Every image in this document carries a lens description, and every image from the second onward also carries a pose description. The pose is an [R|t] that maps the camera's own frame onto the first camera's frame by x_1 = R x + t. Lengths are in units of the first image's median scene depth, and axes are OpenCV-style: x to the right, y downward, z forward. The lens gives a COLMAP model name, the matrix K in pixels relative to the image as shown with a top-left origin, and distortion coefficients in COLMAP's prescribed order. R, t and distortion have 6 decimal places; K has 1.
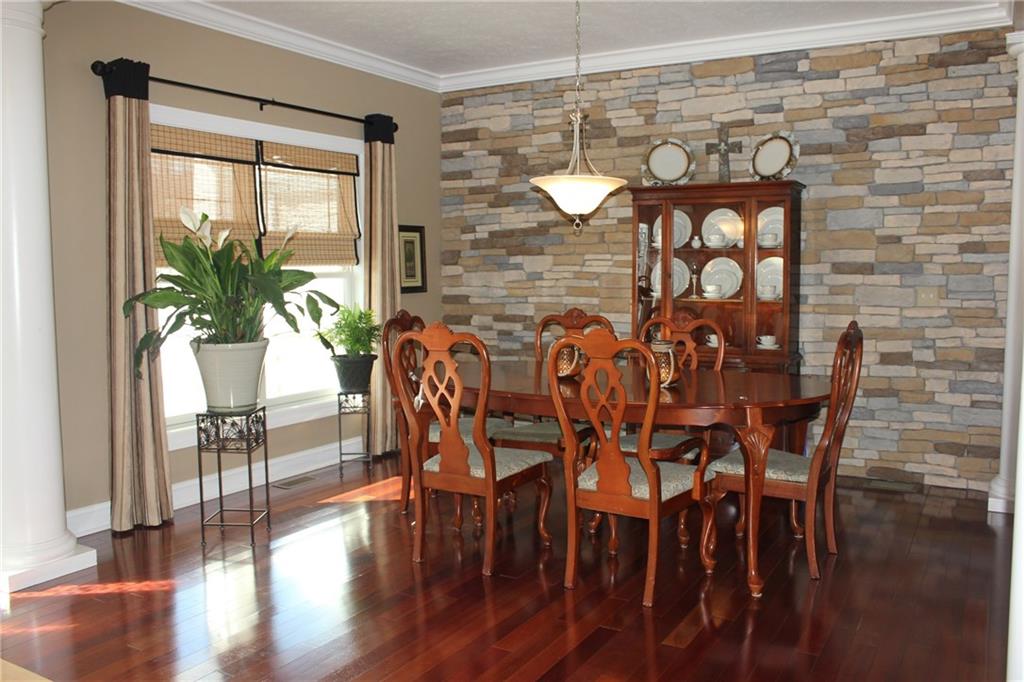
lens RADIAL K [[862.8, 0, 509.2], [0, 862.8, 342.6], [0, 0, 1]] dist [-0.146395, 0.118470]
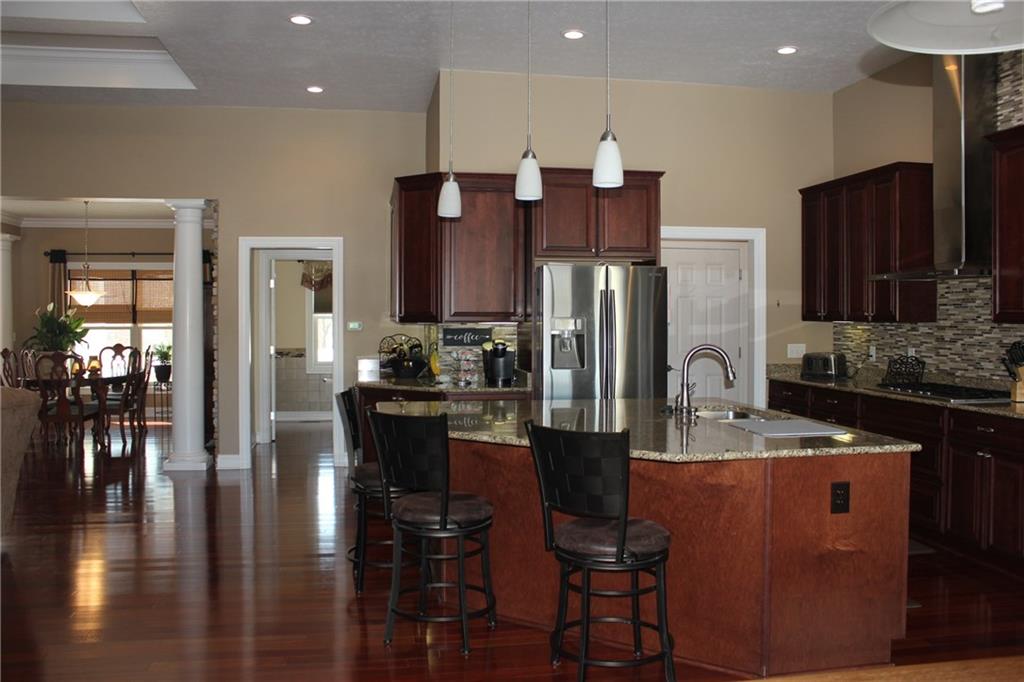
lens RADIAL K [[862.8, 0, 508.0], [0, 862.8, 337.1], [0, 0, 1]] dist [-0.146395, 0.118470]
pose [[0.644624, 0.024458, -0.764108, 1.559965], [-0.068046, 0.997357, -0.025481, -0.053350], [0.761465, 0.068420, 0.644585, 0.243387]]
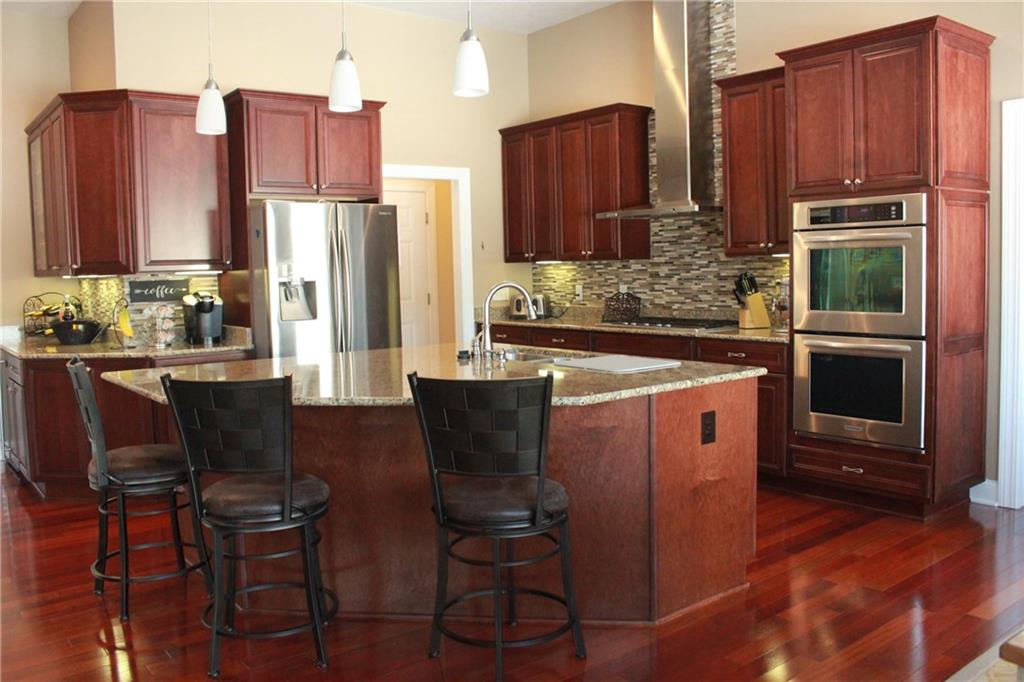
lens RADIAL K [[862.8, 0, 515.8], [0, 862.8, 338.0], [0, 0, 1]] dist [-0.146395, 0.118470]
pose [[0.930452, 0.013395, -0.366170, 1.386196], [-0.012078, 0.999910, 0.005888, -0.038588], [0.366216, -0.001056, 0.930529, 0.215477]]
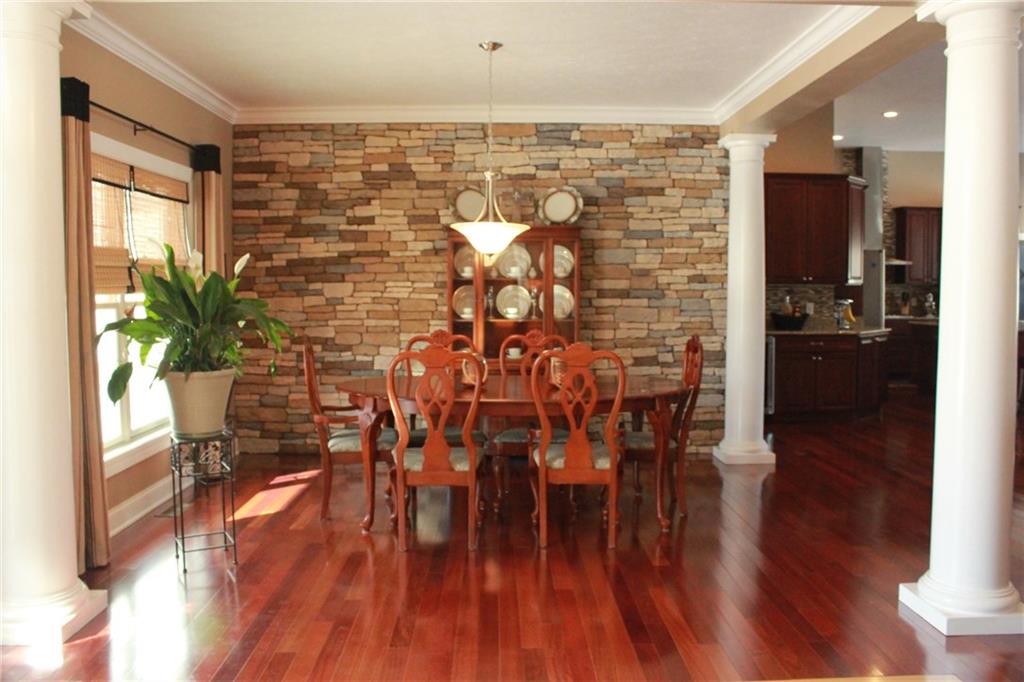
lens RADIAL K [[862.8, 0, 507.7], [0, 862.8, 342.5], [0, 0, 1]] dist [-0.146395, 0.118470]
pose [[0.852671, -0.029864, 0.521594, -0.413173], [0.041342, 0.999091, -0.010380, -0.005318], [-0.520810, 0.030415, 0.853131, -0.048434]]
